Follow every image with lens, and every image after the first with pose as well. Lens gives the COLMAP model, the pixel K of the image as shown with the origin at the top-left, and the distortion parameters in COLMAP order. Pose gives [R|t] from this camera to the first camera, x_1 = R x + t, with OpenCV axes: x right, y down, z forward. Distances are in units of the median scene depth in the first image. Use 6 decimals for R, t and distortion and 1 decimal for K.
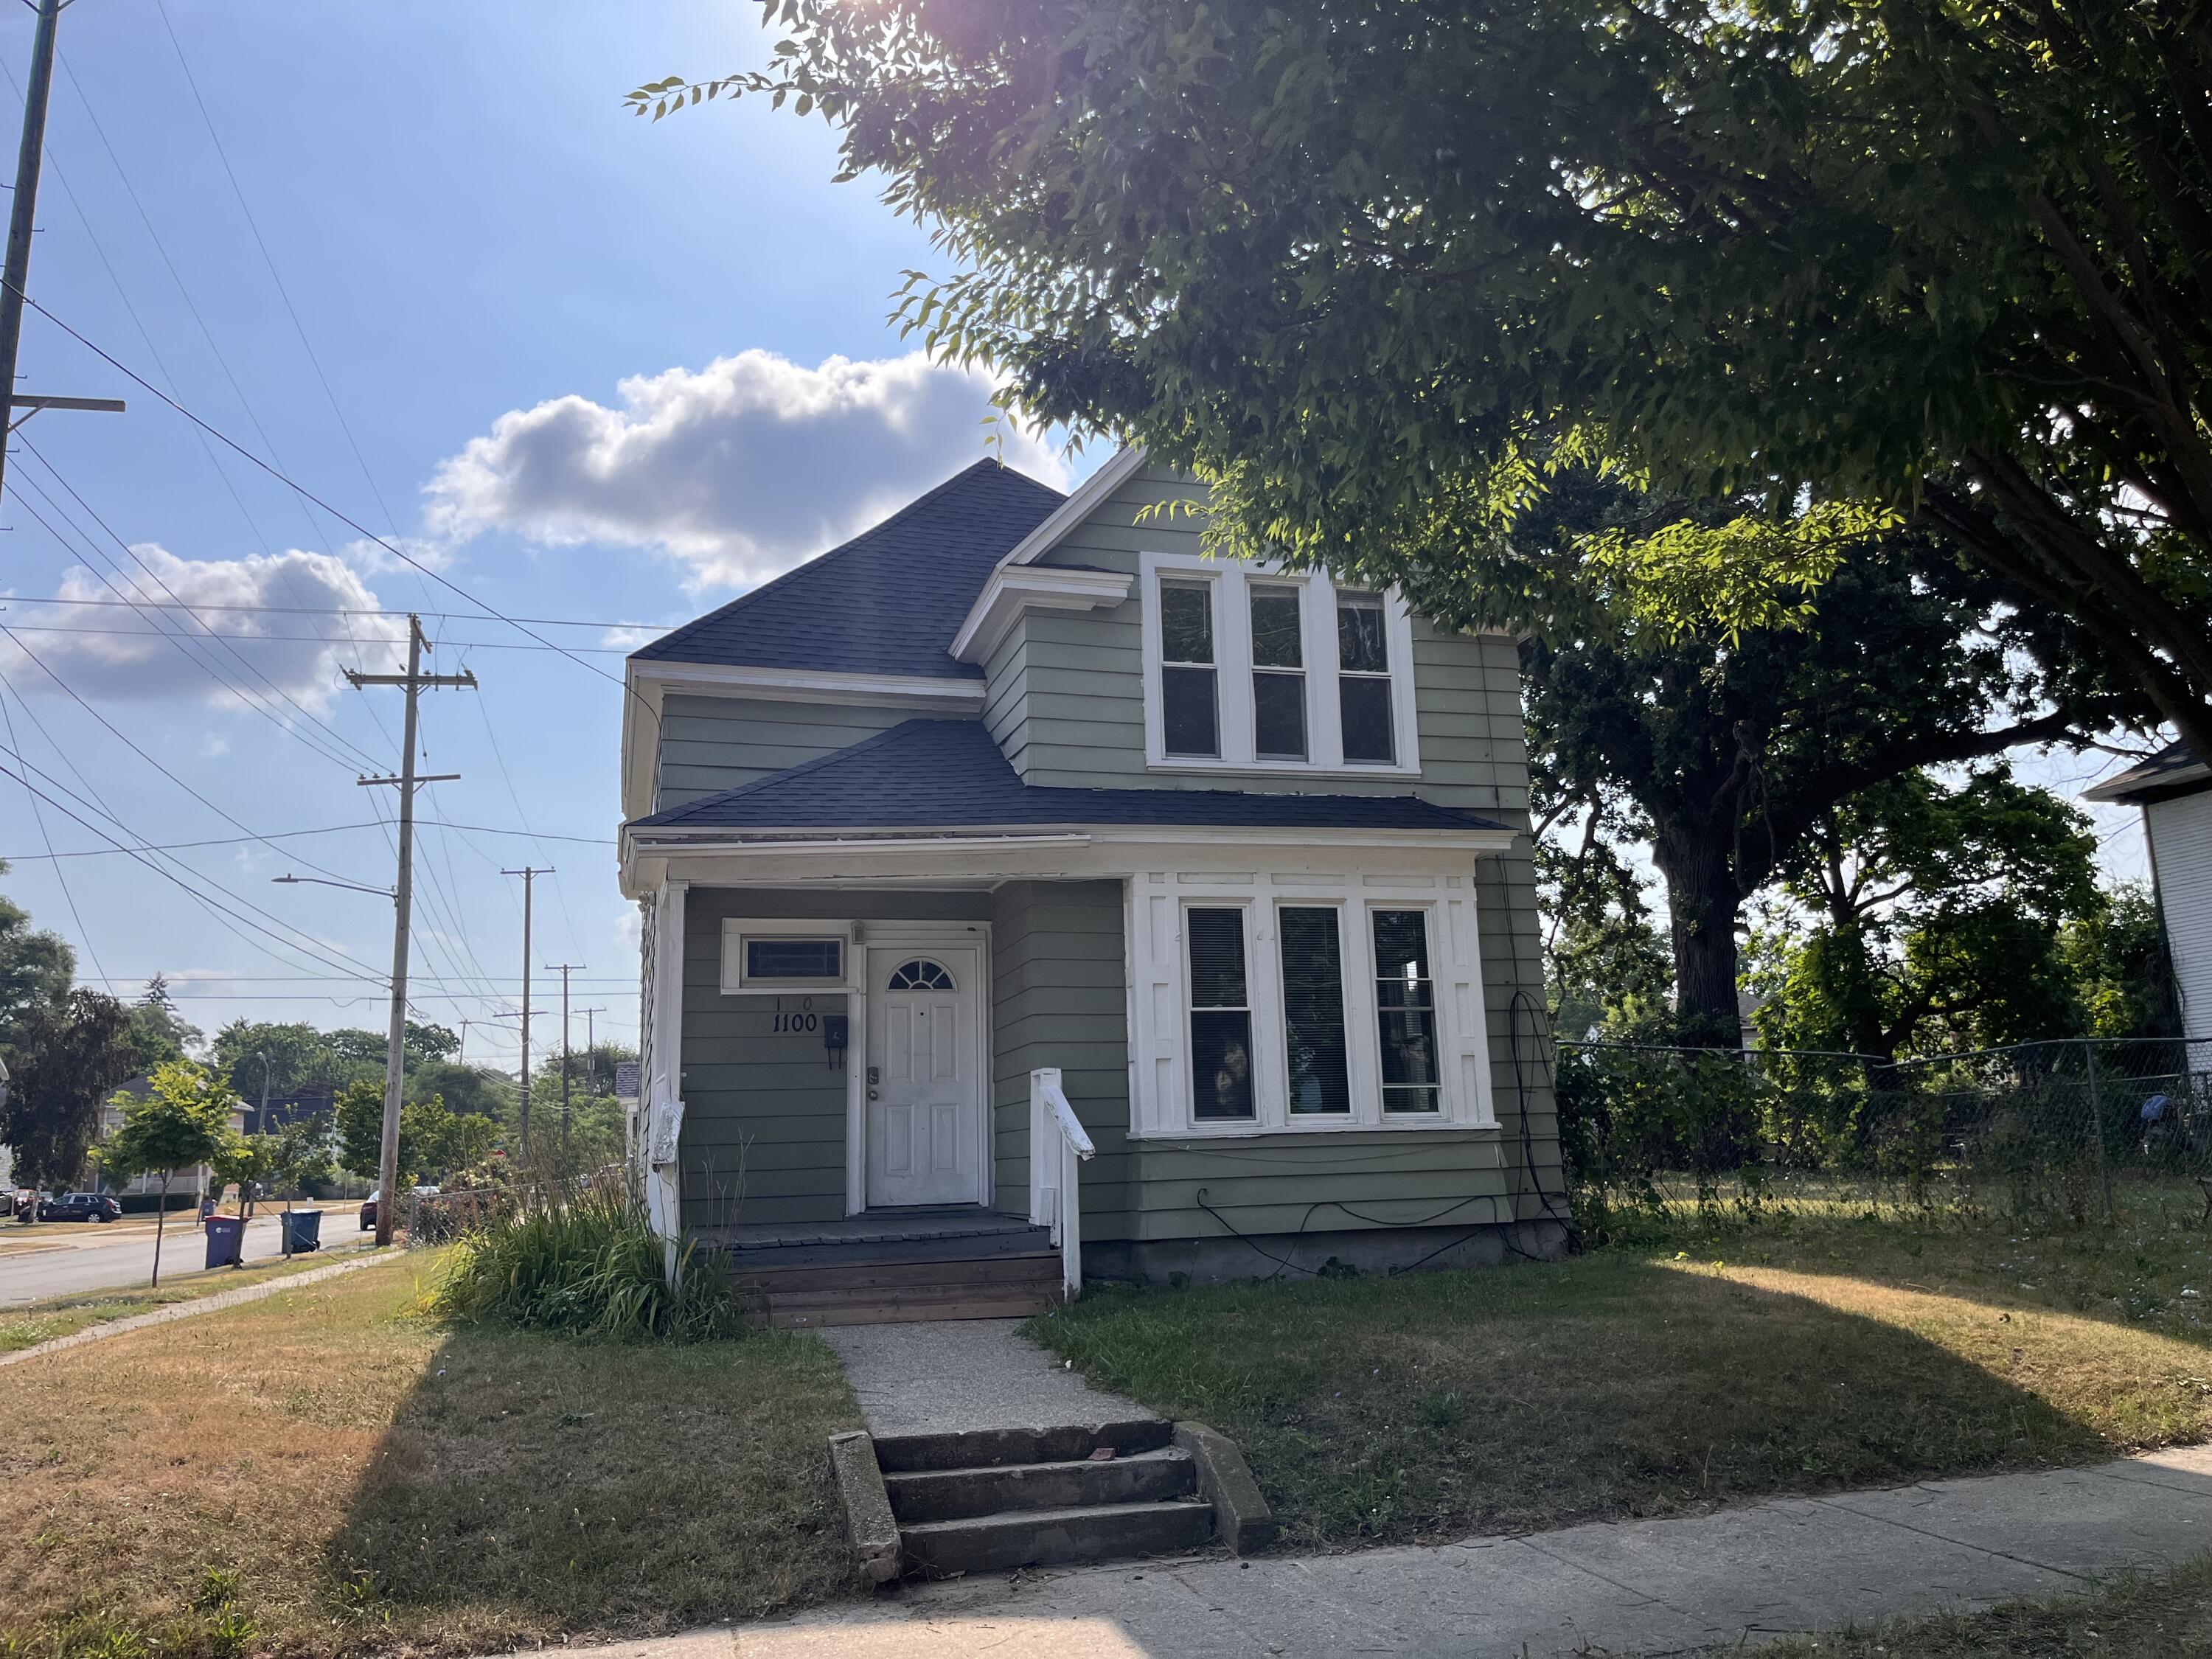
lens RADIAL K [[1679.5, 0, 1104.4], [0, 1679.5, 812.4], [0, 0, 1]] dist [0.058469, -0.074261]
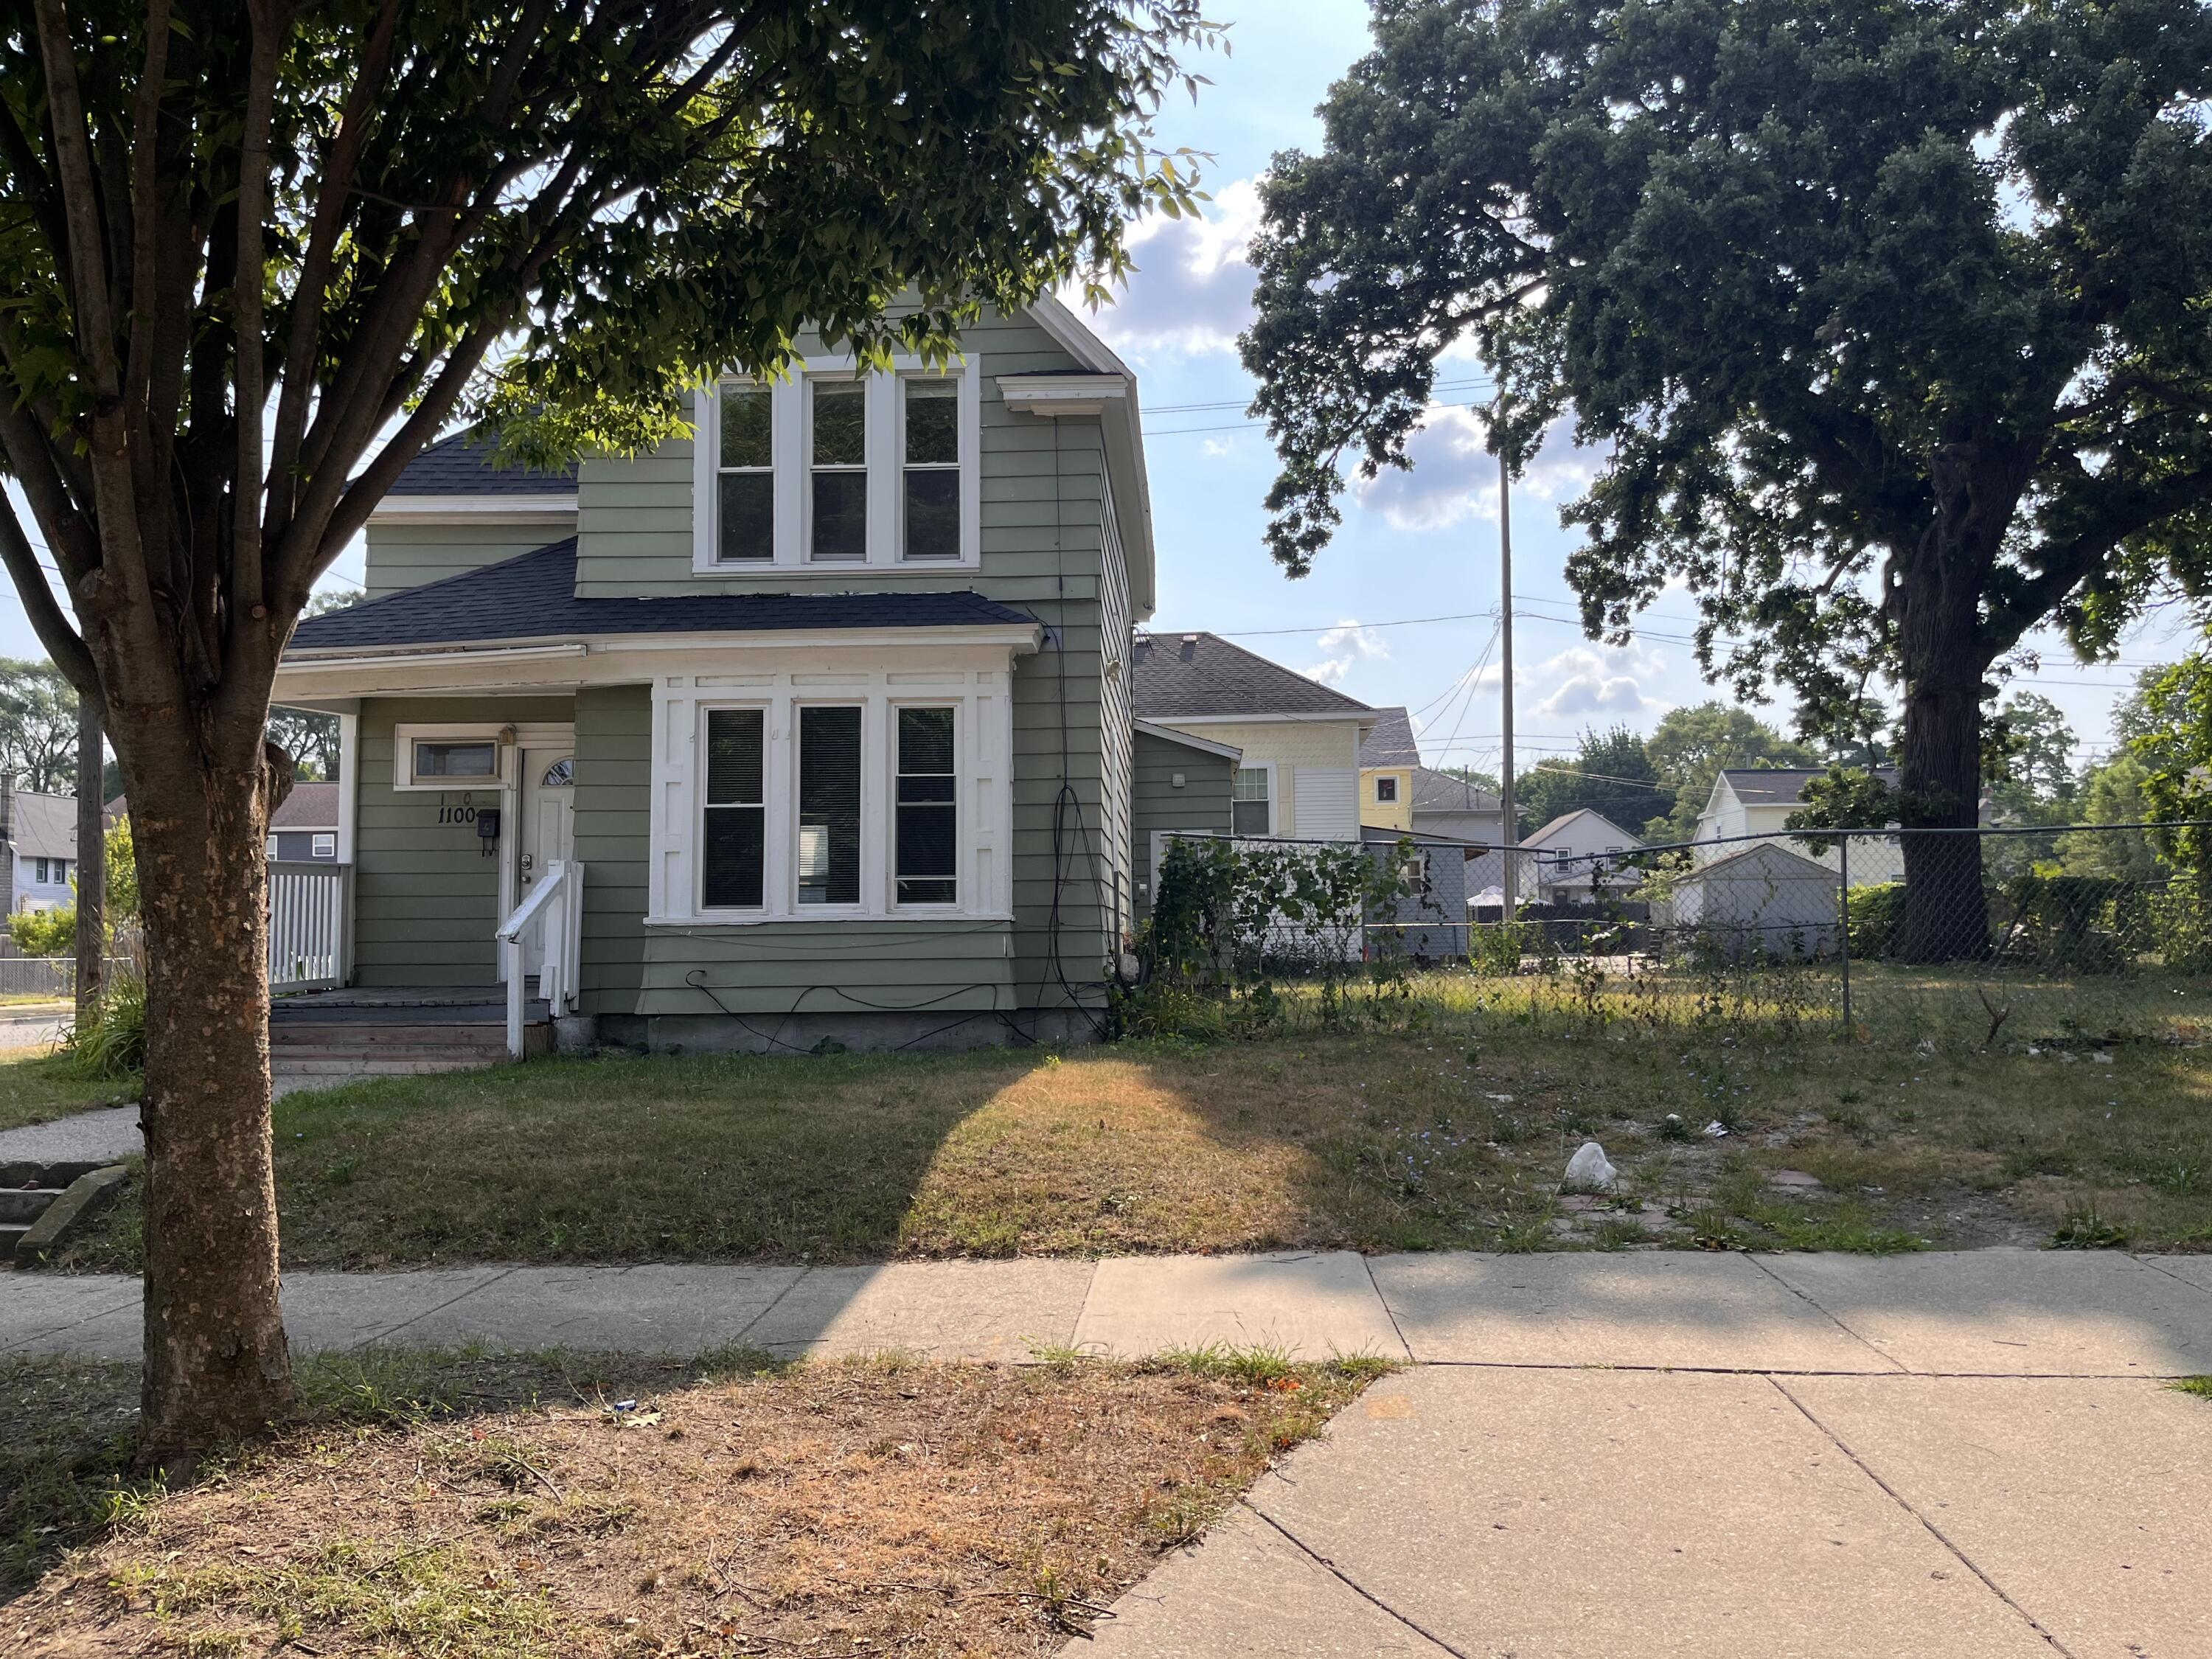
lens RADIAL K [[1679.5, 0, 1102.9], [0, 1679.5, 849.0], [0, 0, 1]] dist [0.058469, -0.074261]
pose [[0.943414, 0.008992, -0.331495, 0.610694], [0.044361, 0.987226, 0.153029, -0.007579], [0.328637, -0.159075, 0.930963, 0.080495]]
